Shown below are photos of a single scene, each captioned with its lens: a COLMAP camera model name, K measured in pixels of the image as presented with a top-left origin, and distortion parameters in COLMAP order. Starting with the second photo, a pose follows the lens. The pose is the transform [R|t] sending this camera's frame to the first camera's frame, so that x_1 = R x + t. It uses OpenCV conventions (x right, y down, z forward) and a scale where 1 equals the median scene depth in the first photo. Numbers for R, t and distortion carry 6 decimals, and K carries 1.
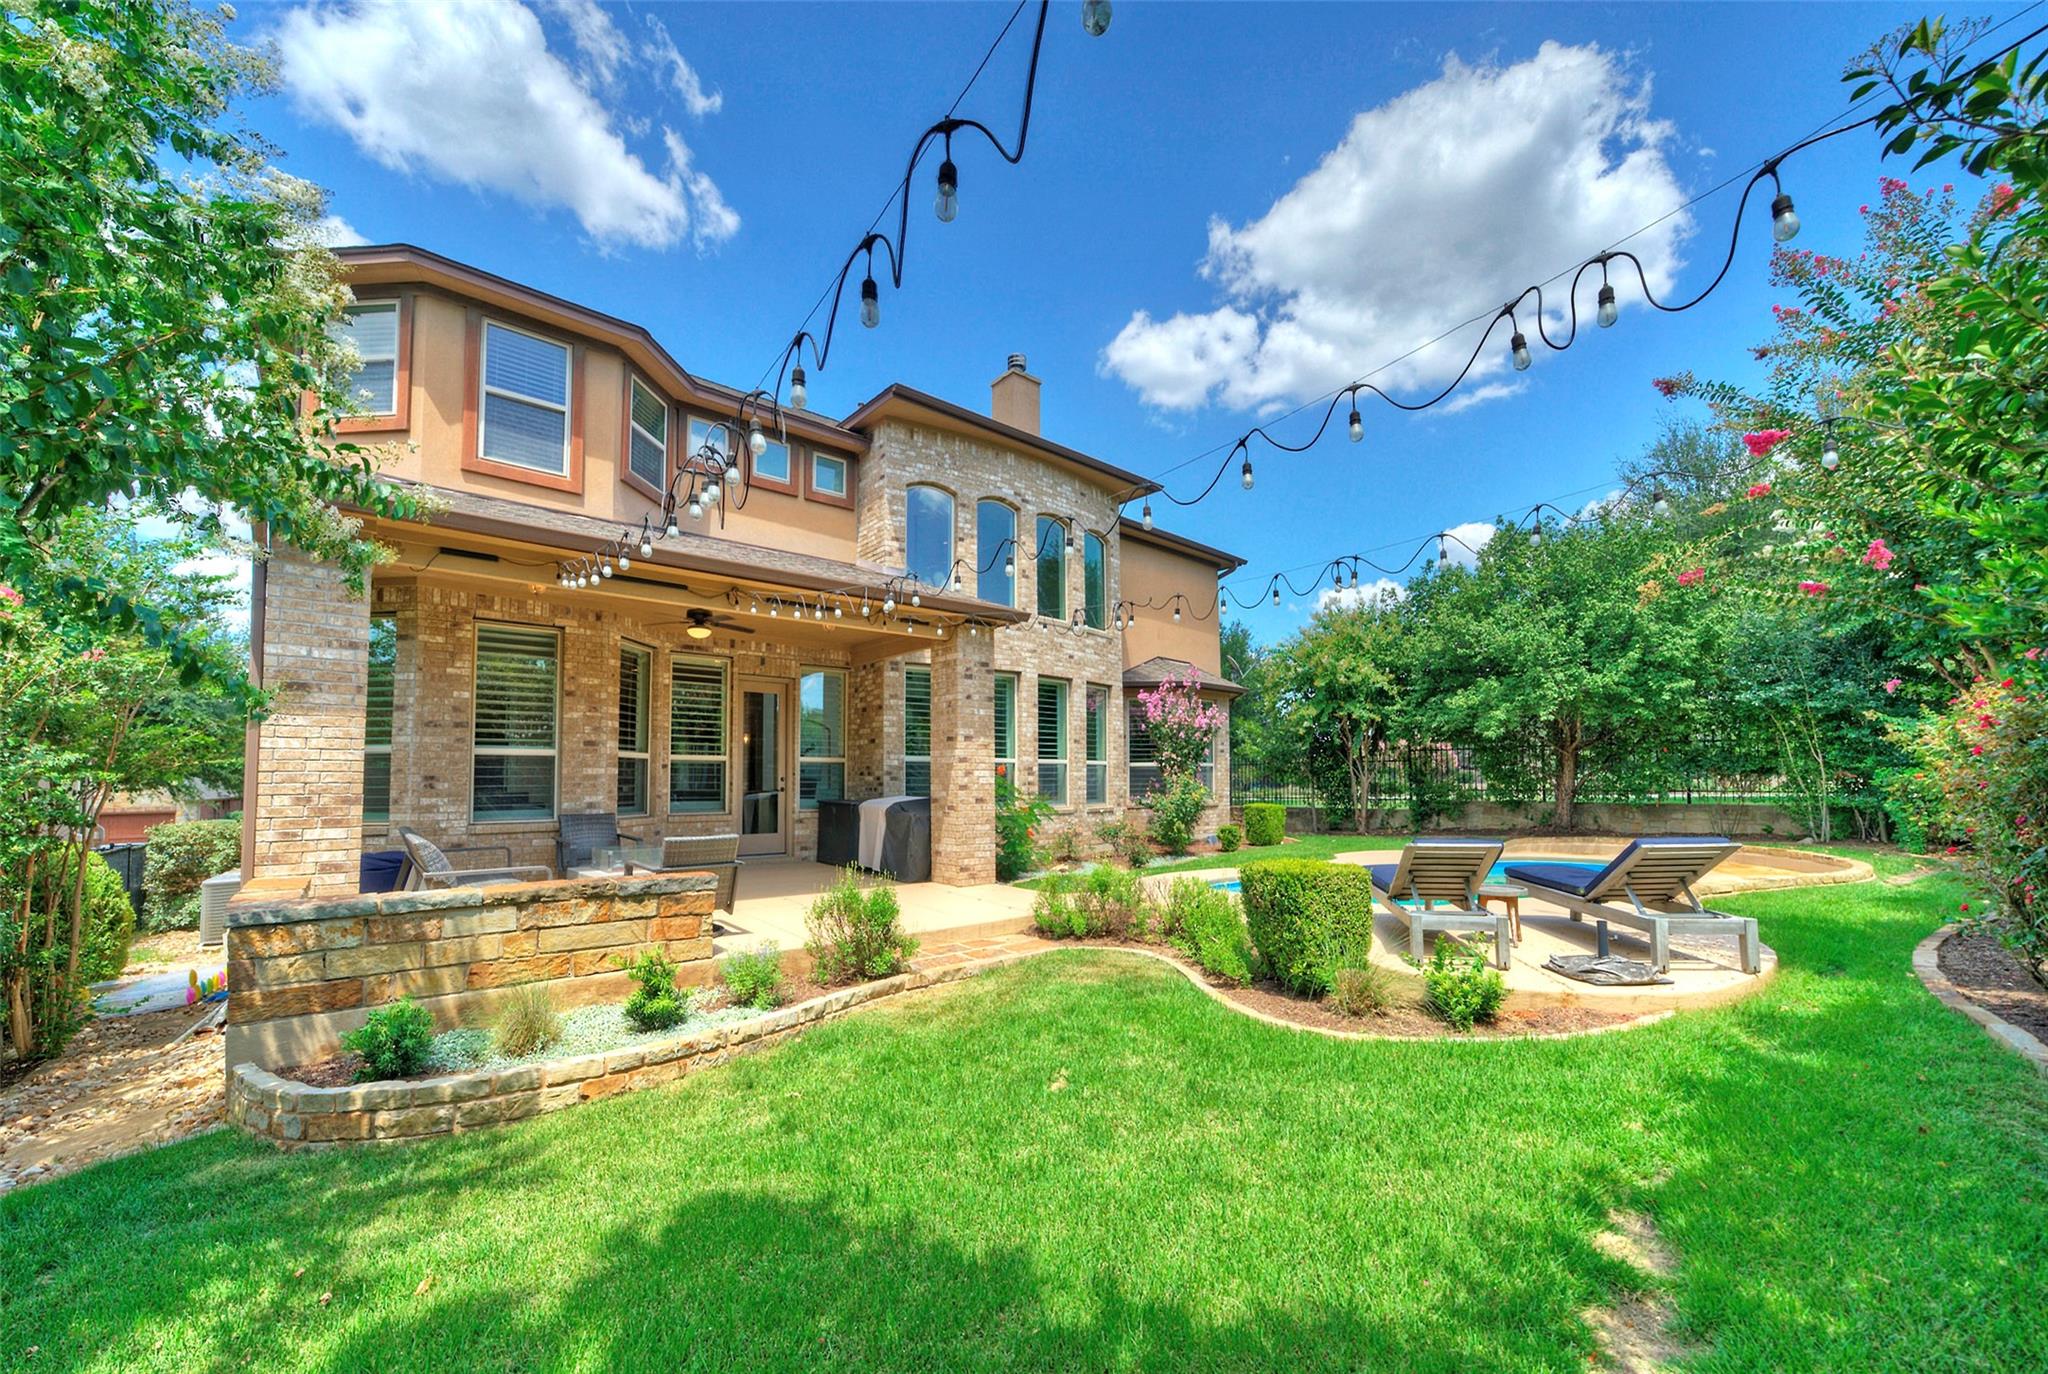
lens RADIAL K [[763.8, 0, 1003.3], [0, 763.8, 765.8], [0, 0, 1]] dist [0.003866, 0.000239]
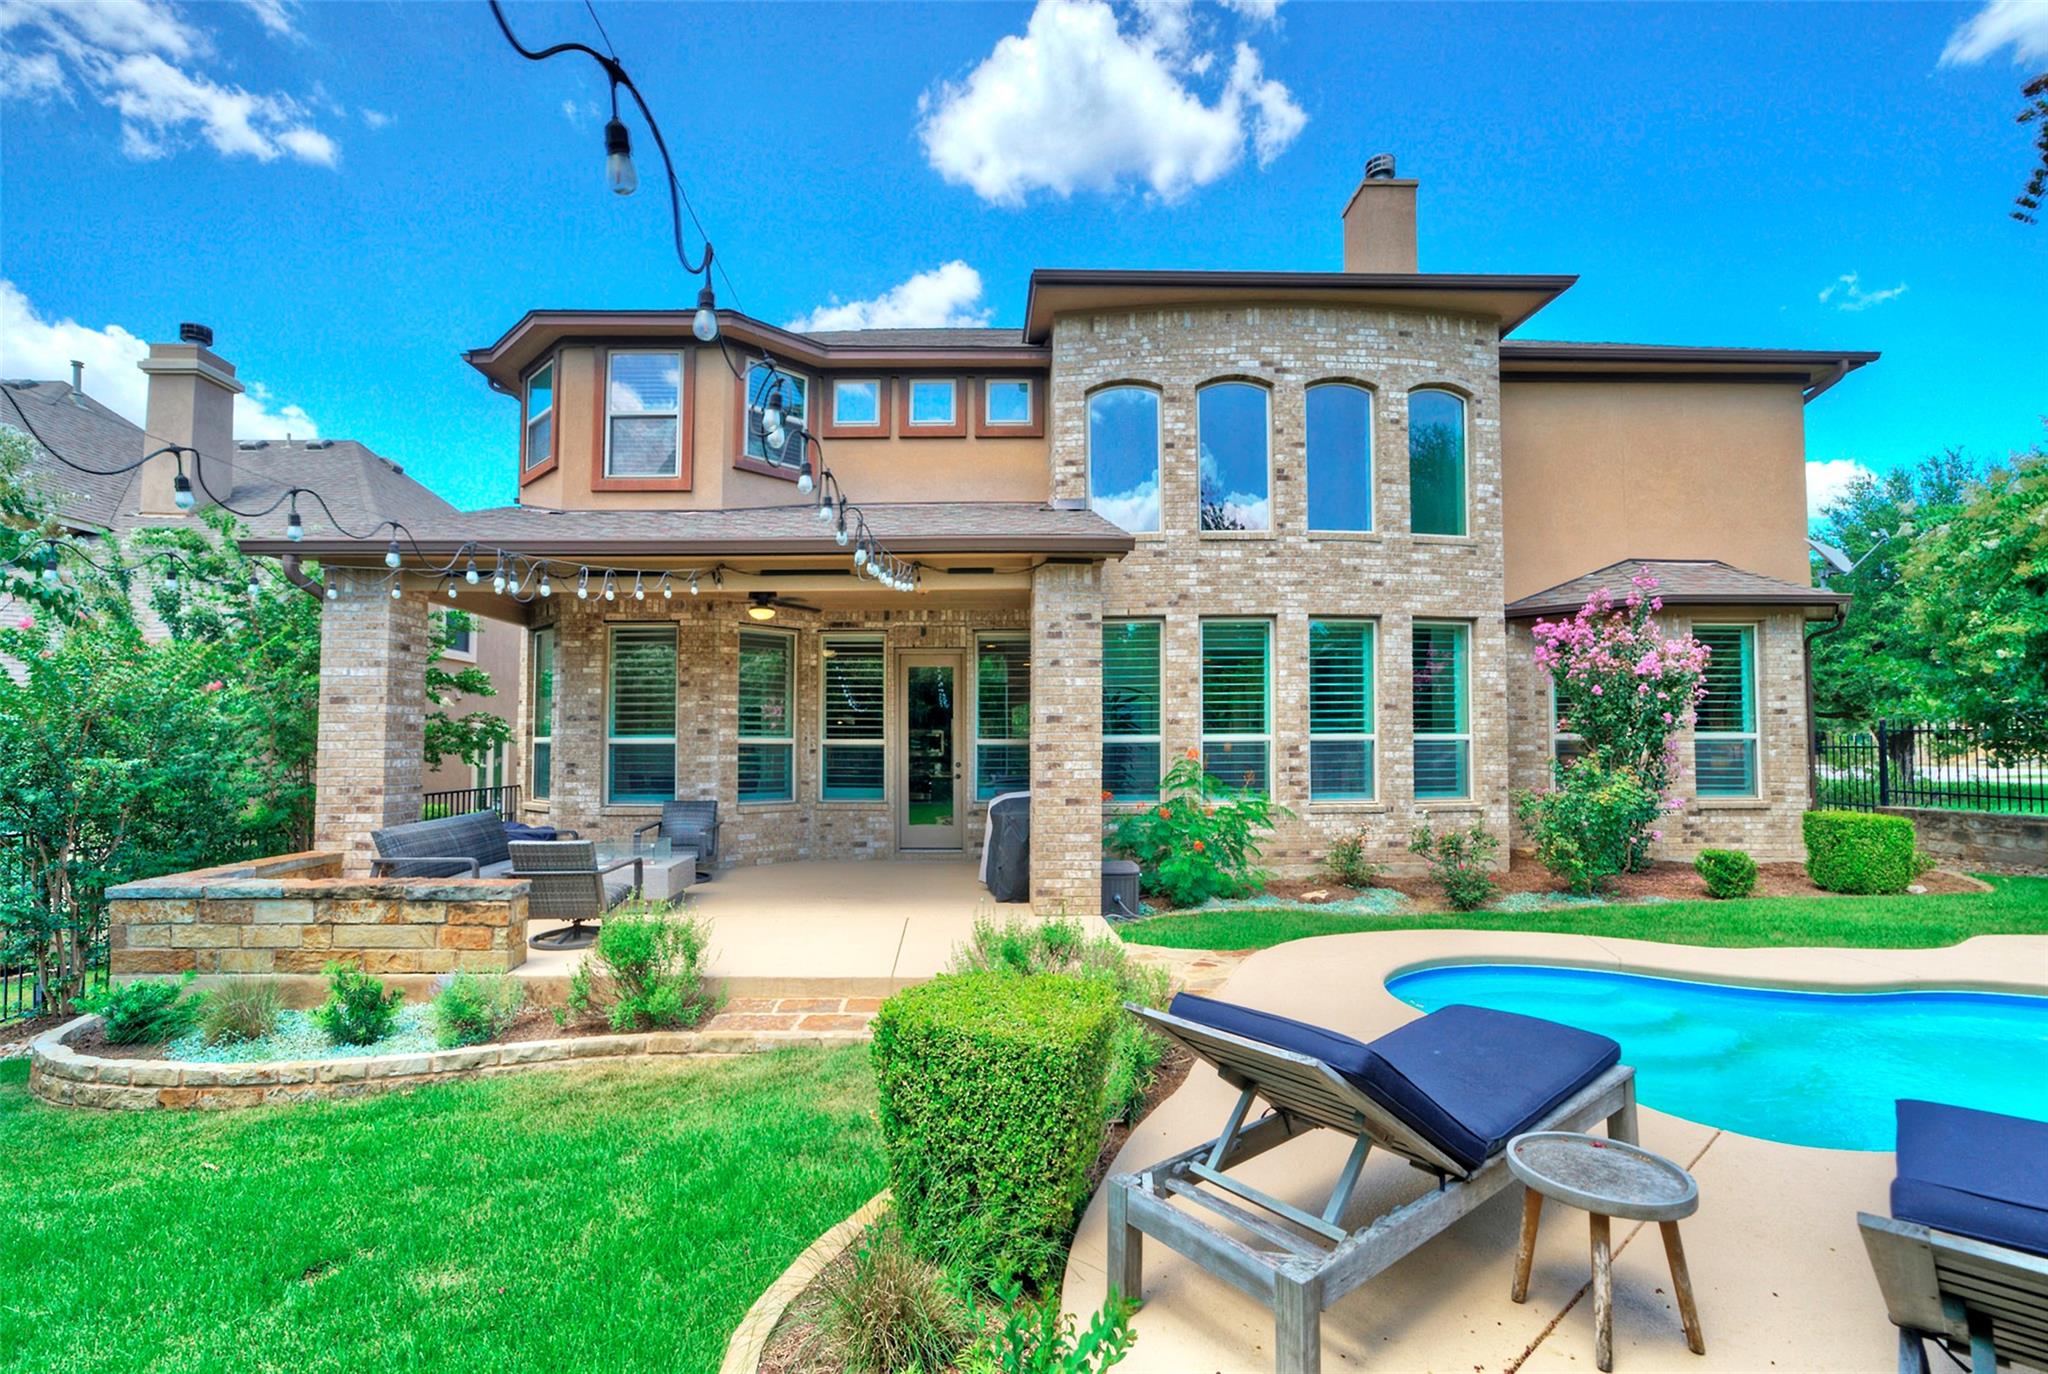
lens RADIAL K [[848.2, 0, 1060.6], [0, 848.2, 732.3], [0, 0, 1]] dist [0.007673, 0.001800]
pose [[0.790717, -0.003784, -0.612170, 0.481136], [0.010146, 0.999925, 0.006925, -0.027763], [0.612098, -0.011687, 0.790696, 0.352690]]
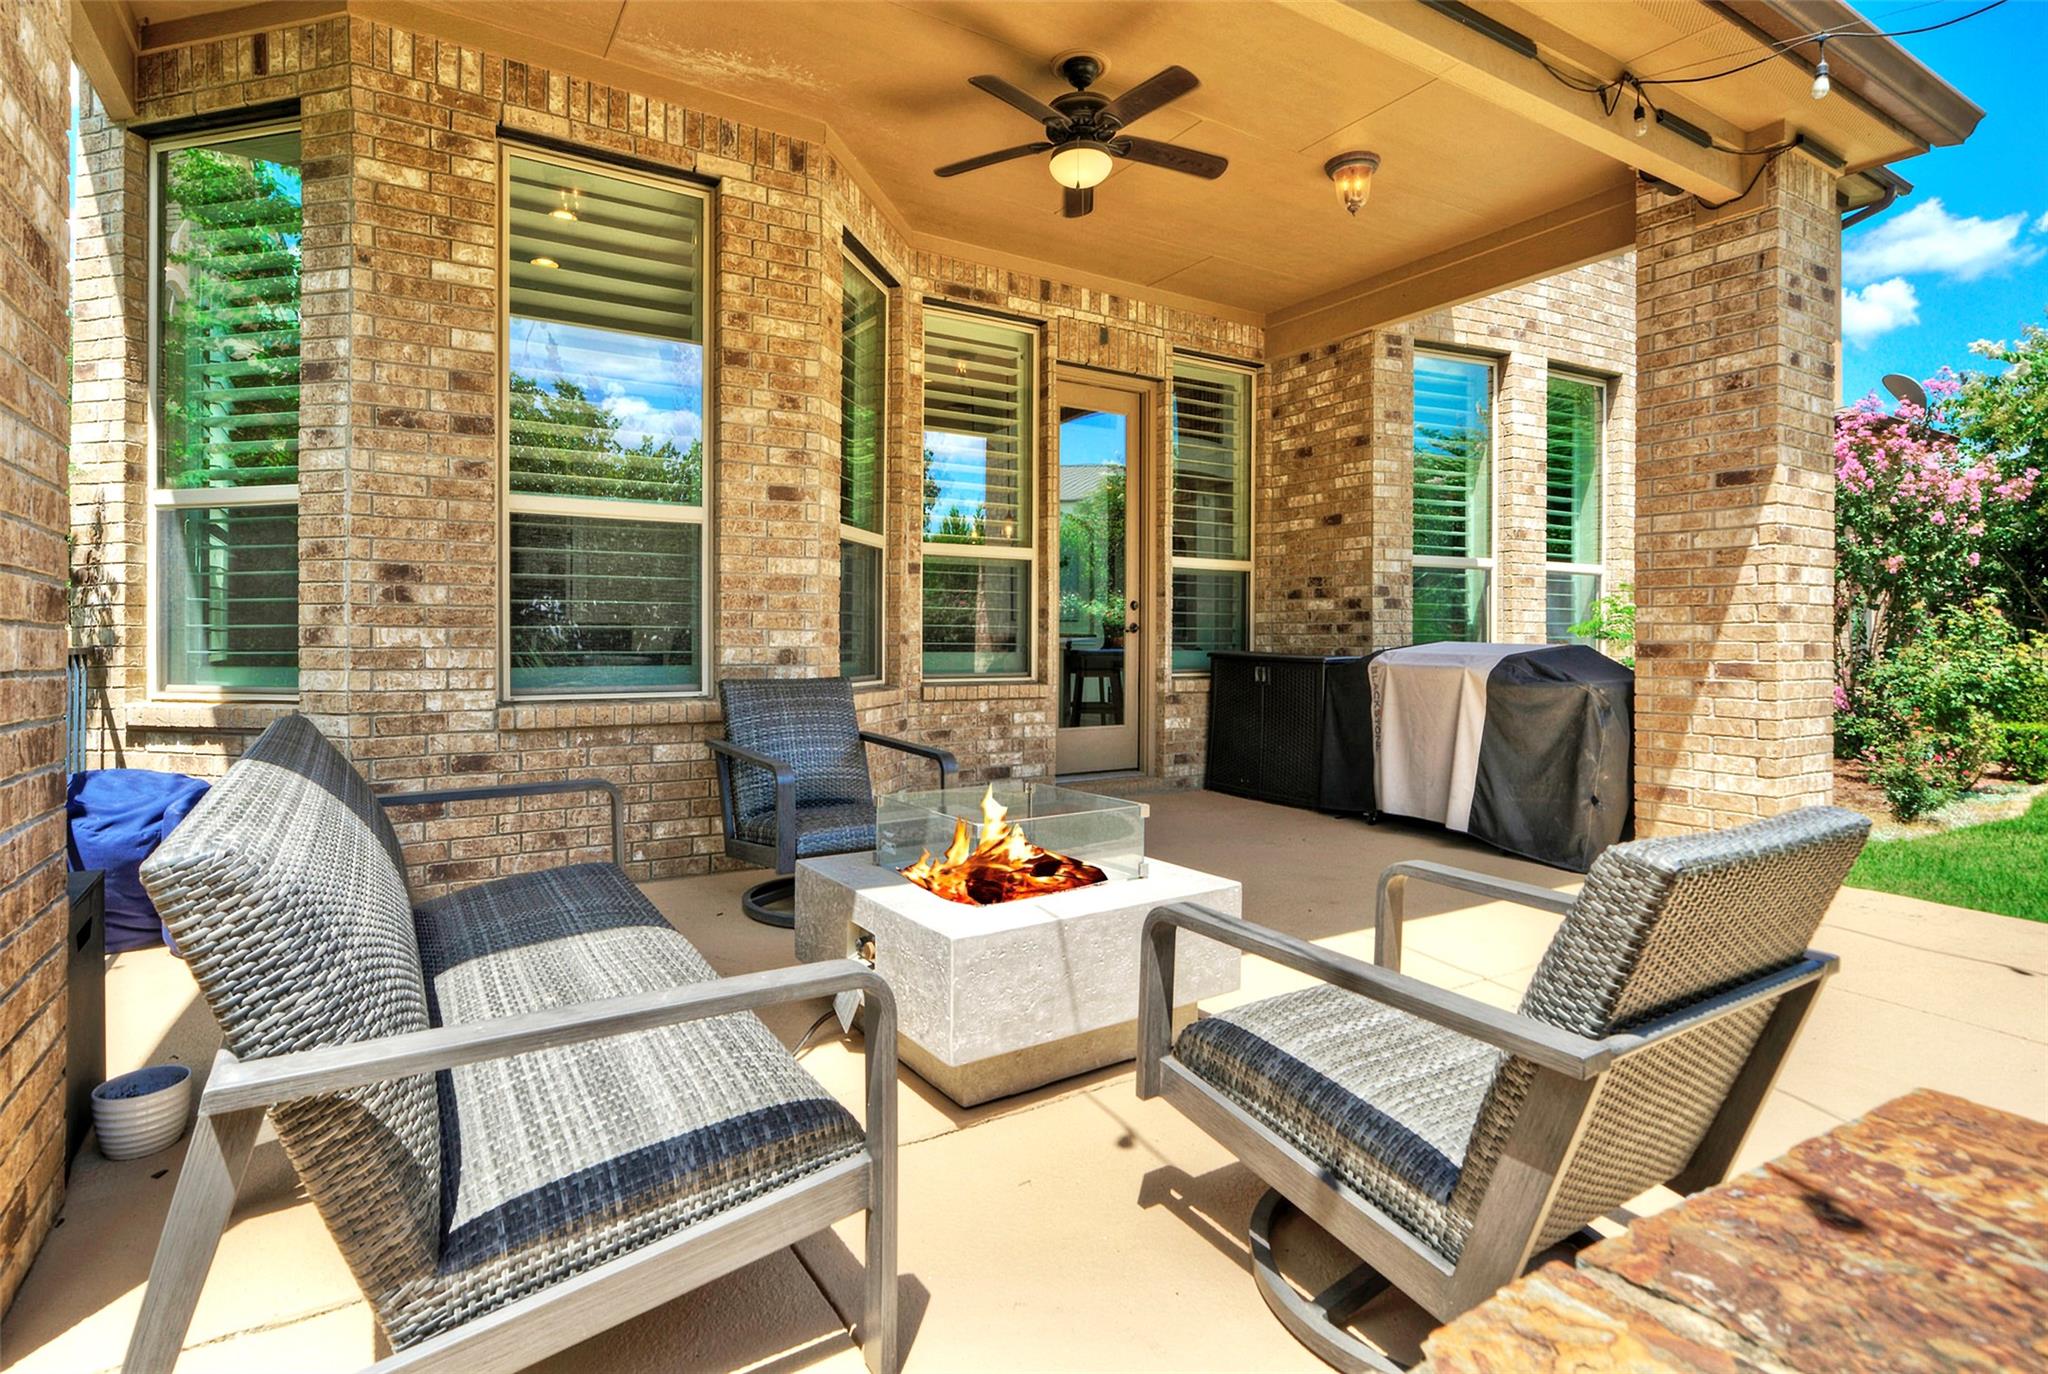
lens RADIAL K [[1014.9, 0, 1021.9], [0, 1014.9, 687.9], [0, 0, 1]] dist [-0.025614, 0.000561]
pose [[0.990750, 0.012137, -0.135153, -0.315769], [-0.002928, 0.997672, 0.068126, 0.029390], [0.135665, -0.067100, 0.988480, 0.455838]]
